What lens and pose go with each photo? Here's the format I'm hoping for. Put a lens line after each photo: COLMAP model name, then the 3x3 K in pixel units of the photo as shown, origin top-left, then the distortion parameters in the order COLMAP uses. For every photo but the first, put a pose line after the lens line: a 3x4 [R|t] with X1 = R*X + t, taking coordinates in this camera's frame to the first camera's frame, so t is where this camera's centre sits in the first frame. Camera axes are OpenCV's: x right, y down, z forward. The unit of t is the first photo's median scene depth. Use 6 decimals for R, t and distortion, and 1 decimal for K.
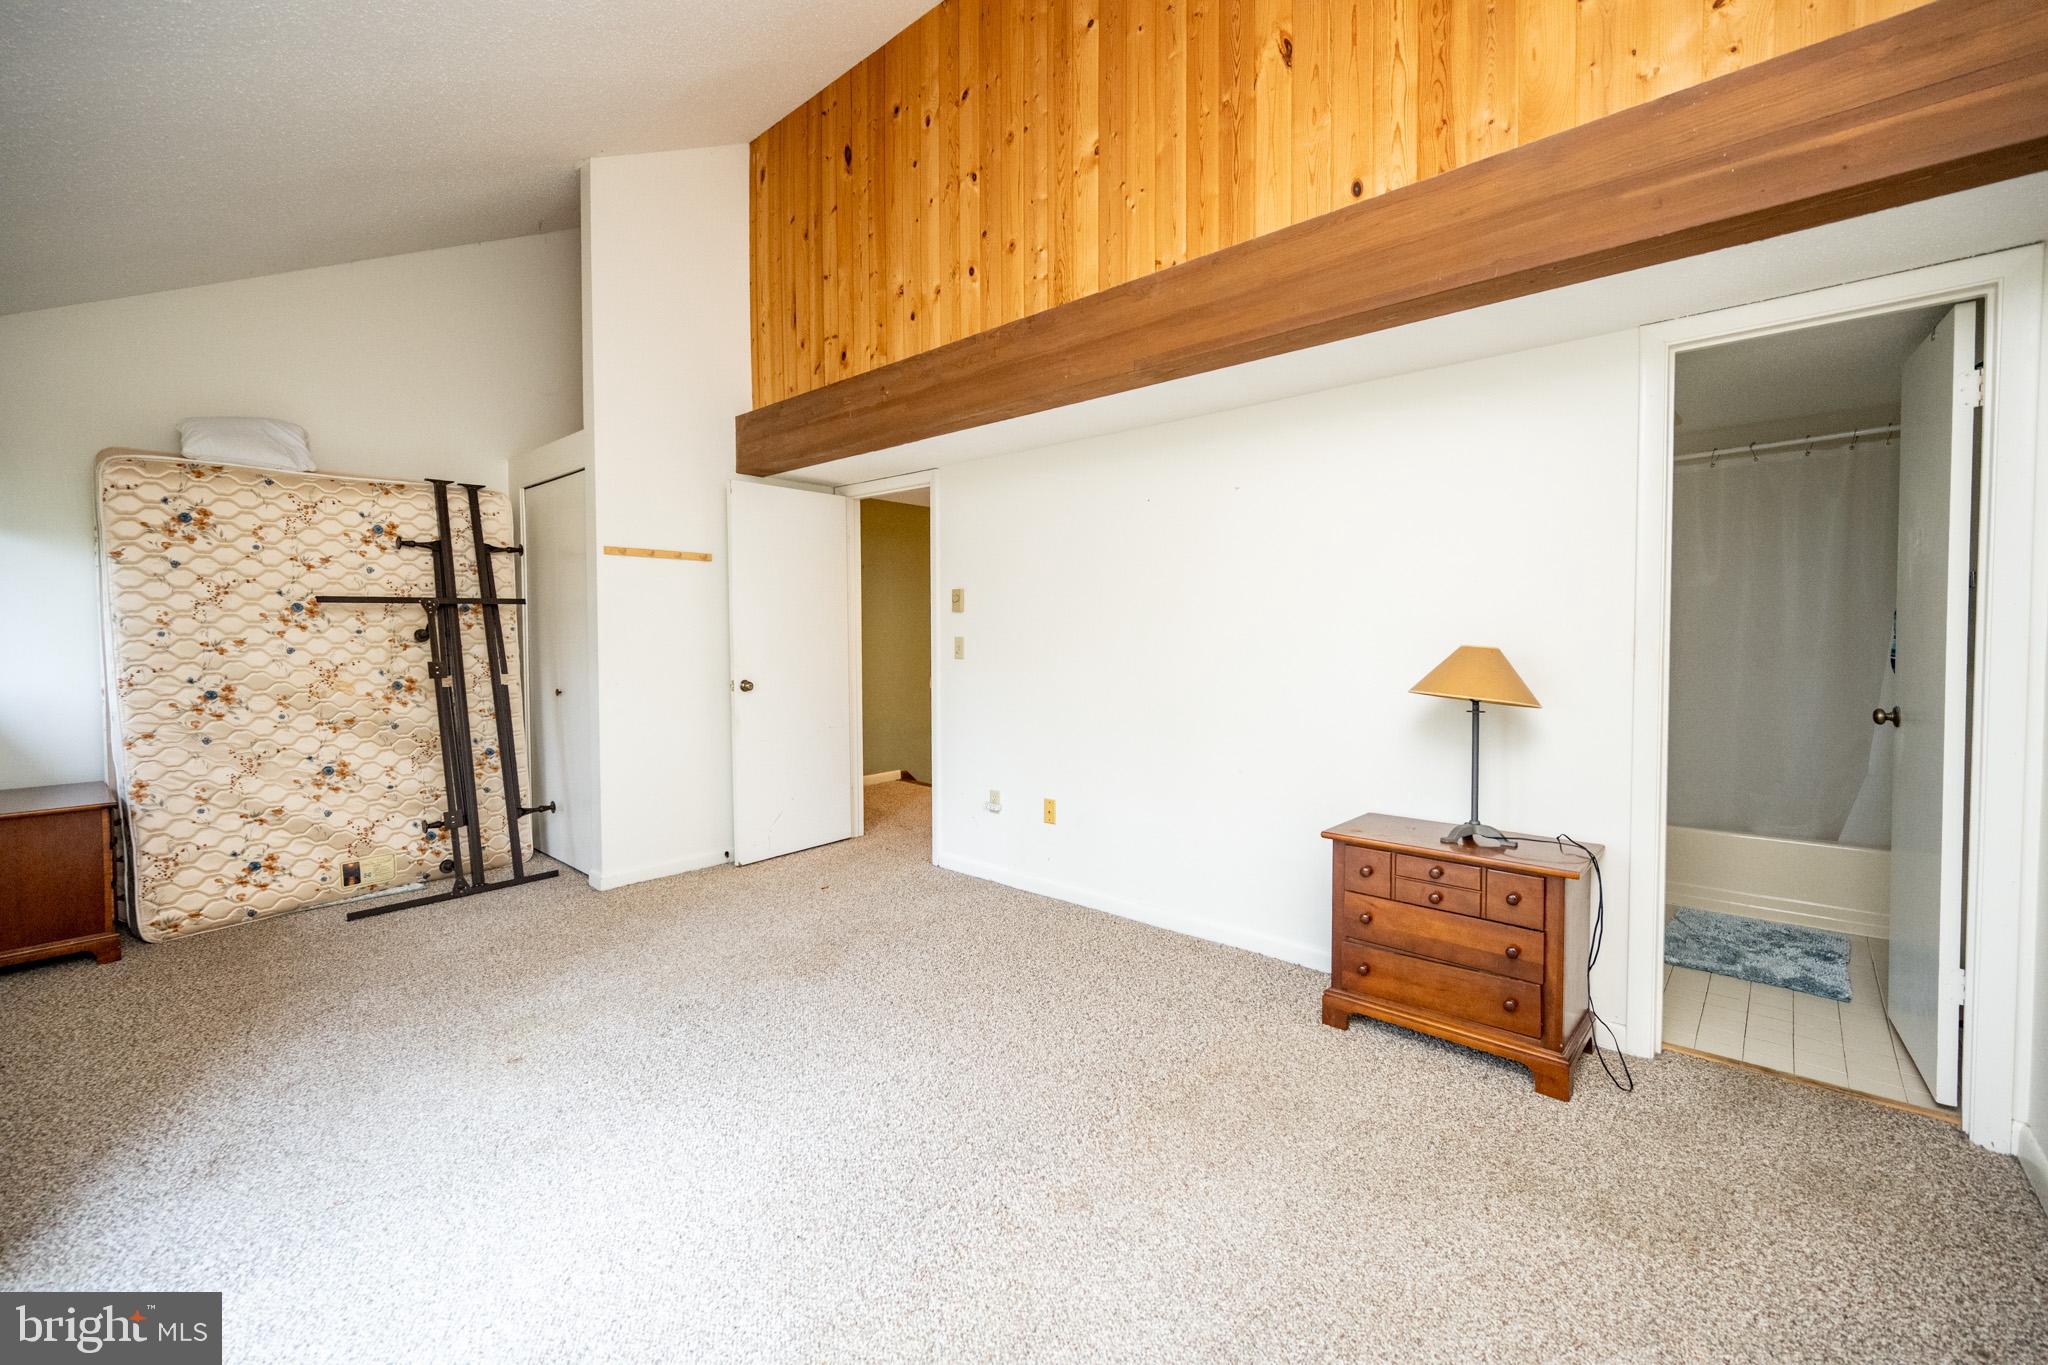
lens RADIAL K [[831.7, 0, 1033.6], [0, 831.7, 654.4], [0, 0, 1]] dist [0.004184, 0.000033]
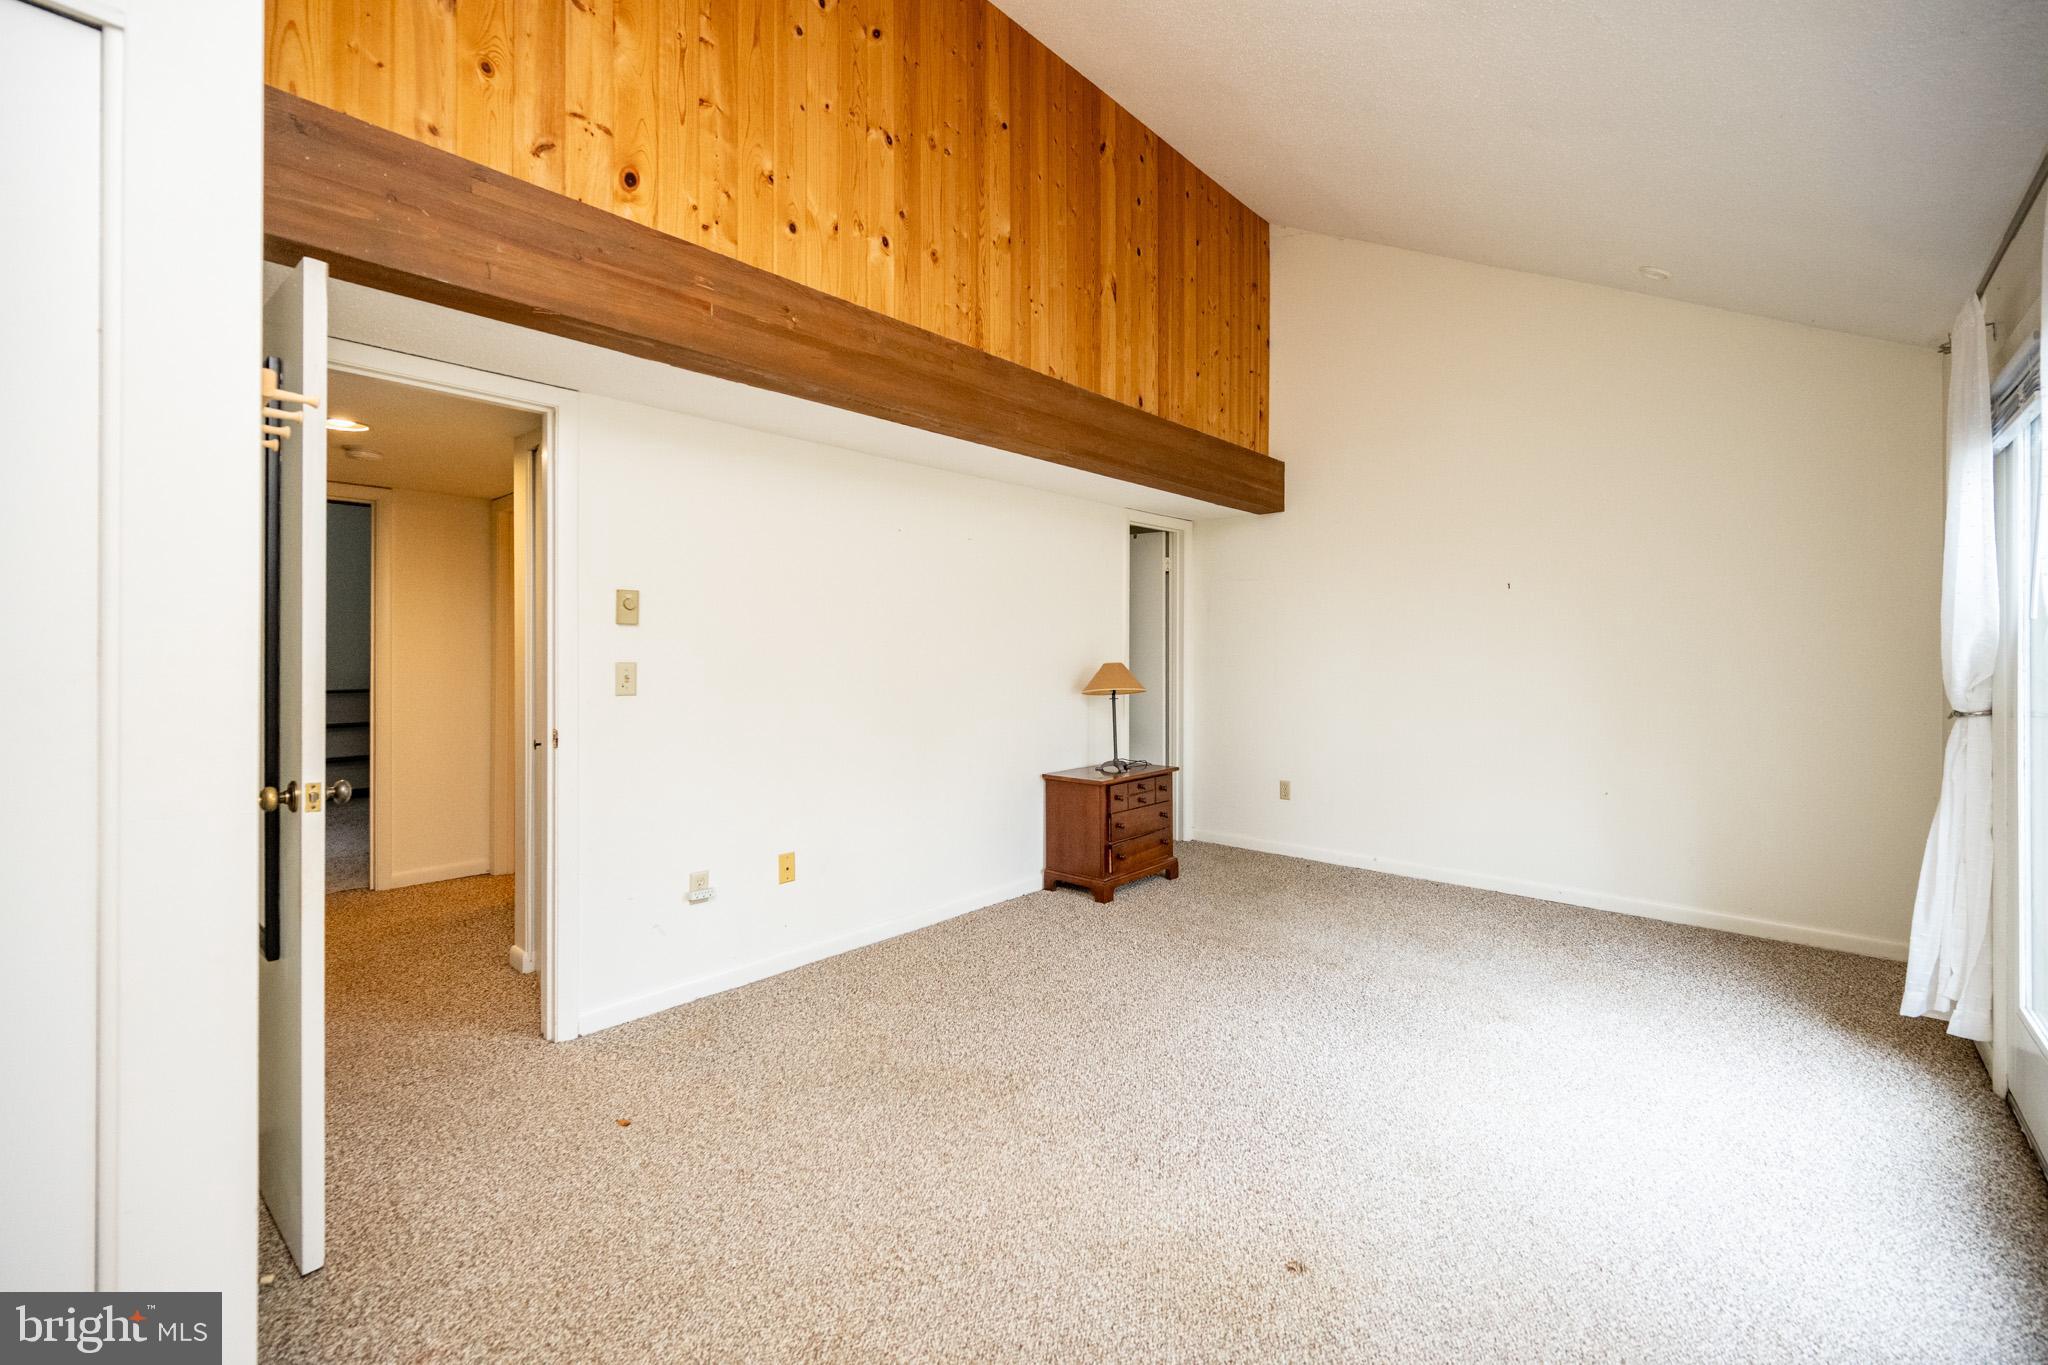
lens RADIAL K [[831.7, 0, 1019.3], [0, 831.7, 648.2], [0, 0, 1]] dist [0.004184, 0.000033]
pose [[0.019946, 0.006157, 0.999782, -1.210106], [0.027373, 0.999603, -0.006702, -0.031888], [-0.999426, 0.027501, 0.019770, 1.096719]]
